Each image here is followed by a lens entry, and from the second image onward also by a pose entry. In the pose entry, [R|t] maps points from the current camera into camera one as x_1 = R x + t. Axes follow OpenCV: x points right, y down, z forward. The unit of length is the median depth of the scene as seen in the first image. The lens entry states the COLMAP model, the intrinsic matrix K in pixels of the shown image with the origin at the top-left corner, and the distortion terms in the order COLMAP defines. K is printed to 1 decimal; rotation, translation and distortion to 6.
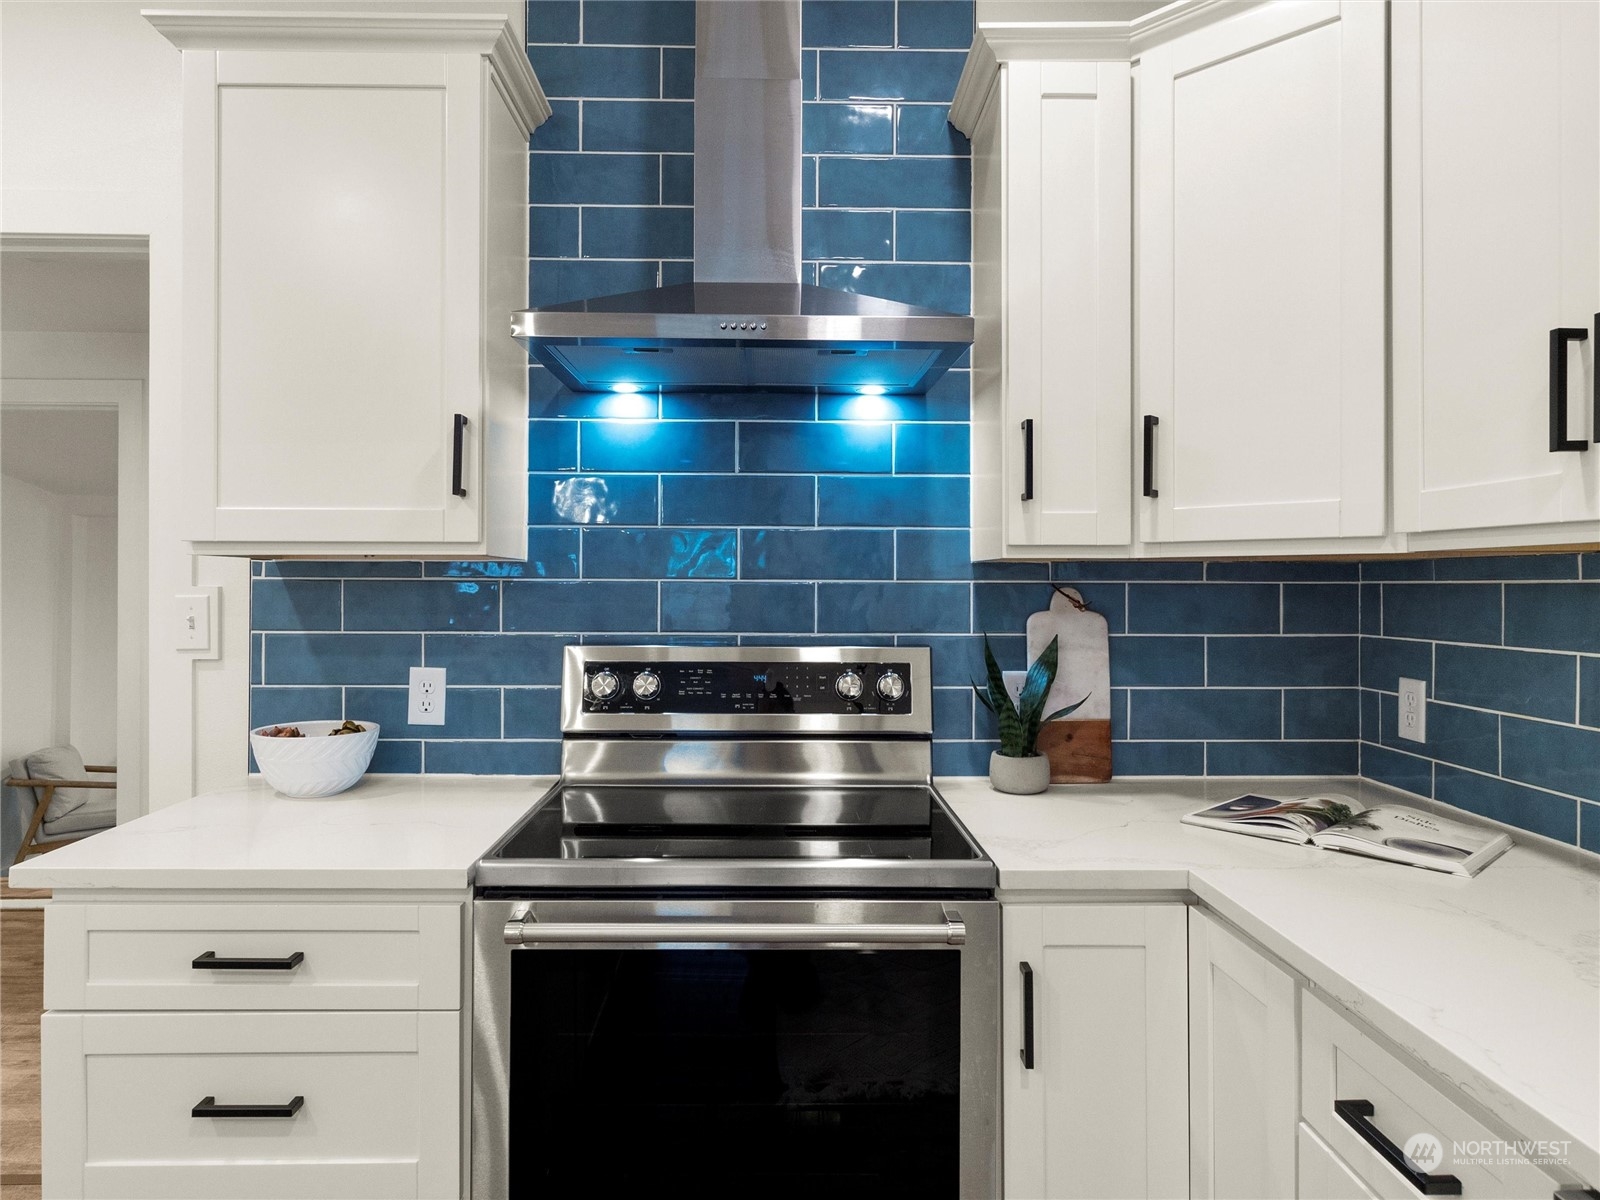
lens RADIAL K [[982.2, 0, 797.7], [0, 982.2, 594.1], [0, 0, 1]] dist [0.003893, -0.000183]
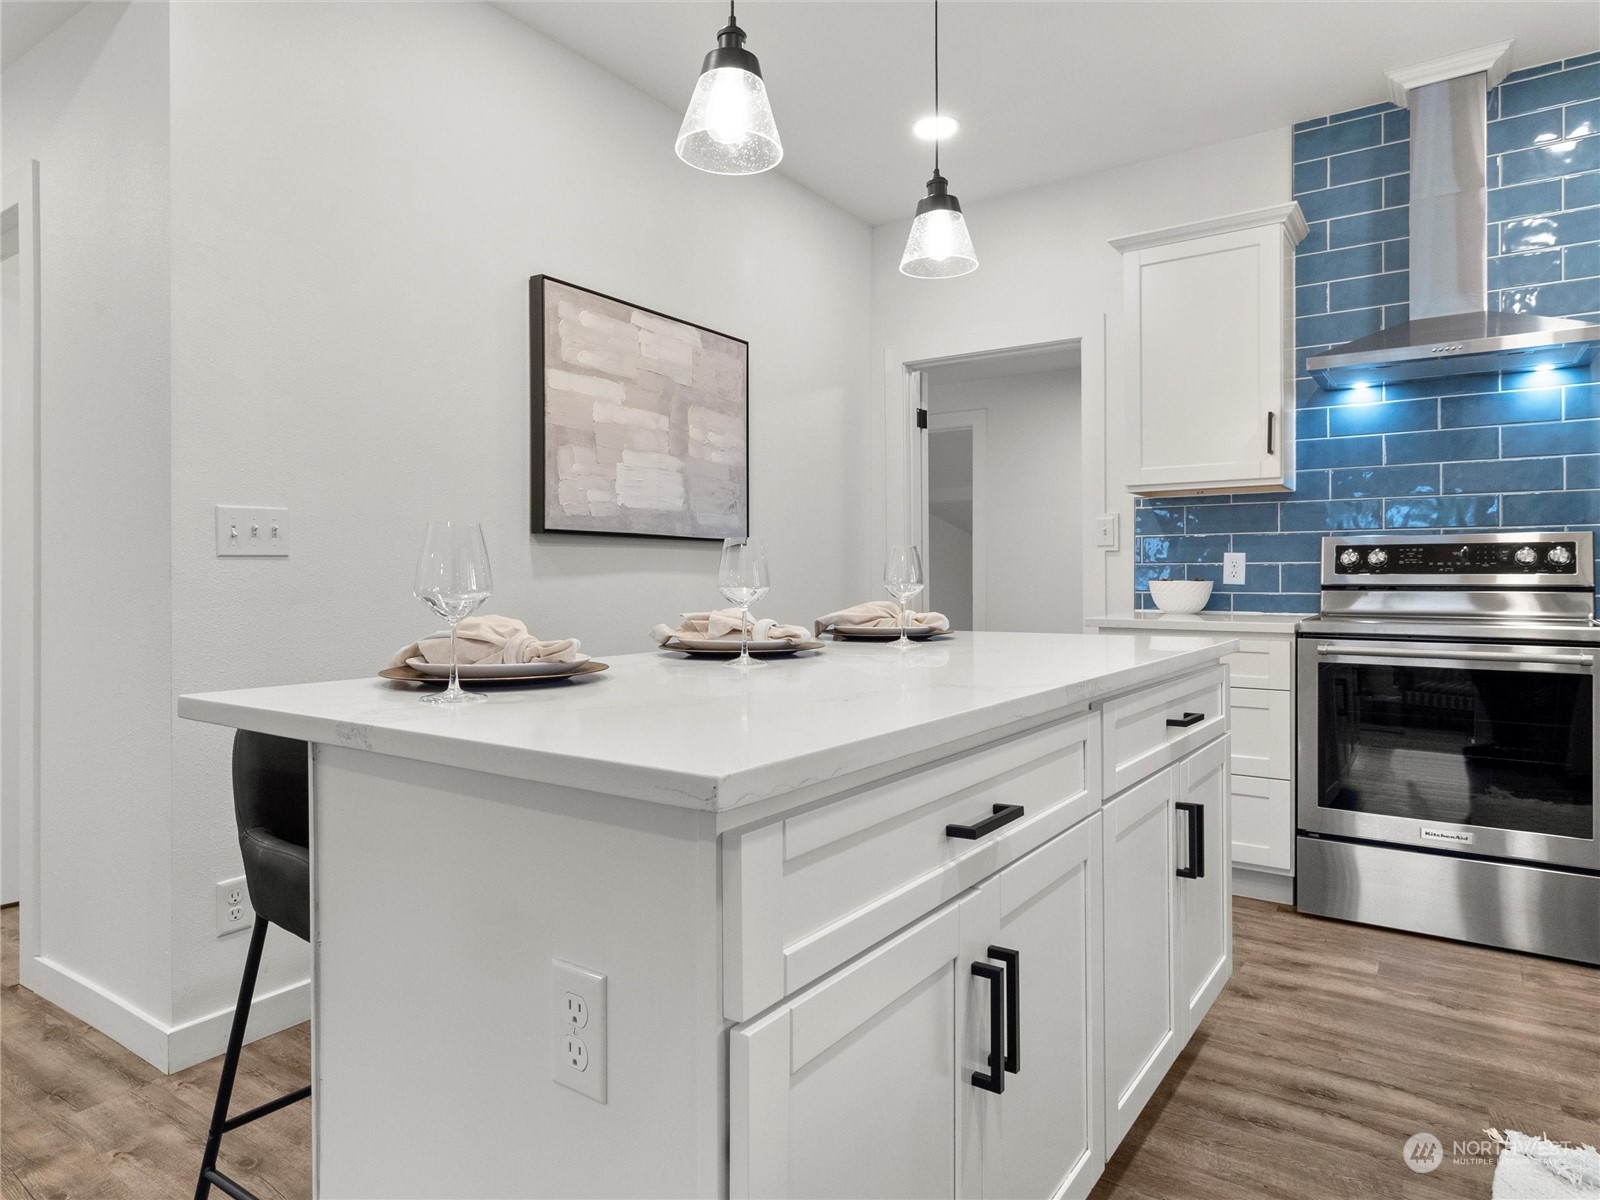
lens RADIAL K [[982.2, 0, 784.8], [0, 982.2, 575.4], [0, 0, 1]] dist [0.003893, -0.000183]
pose [[0.808941, -0.005070, -0.587868, 0.017741], [0.002122, 0.999981, -0.005704, 0.126427], [0.587887, 0.003366, 0.808936, -0.961729]]
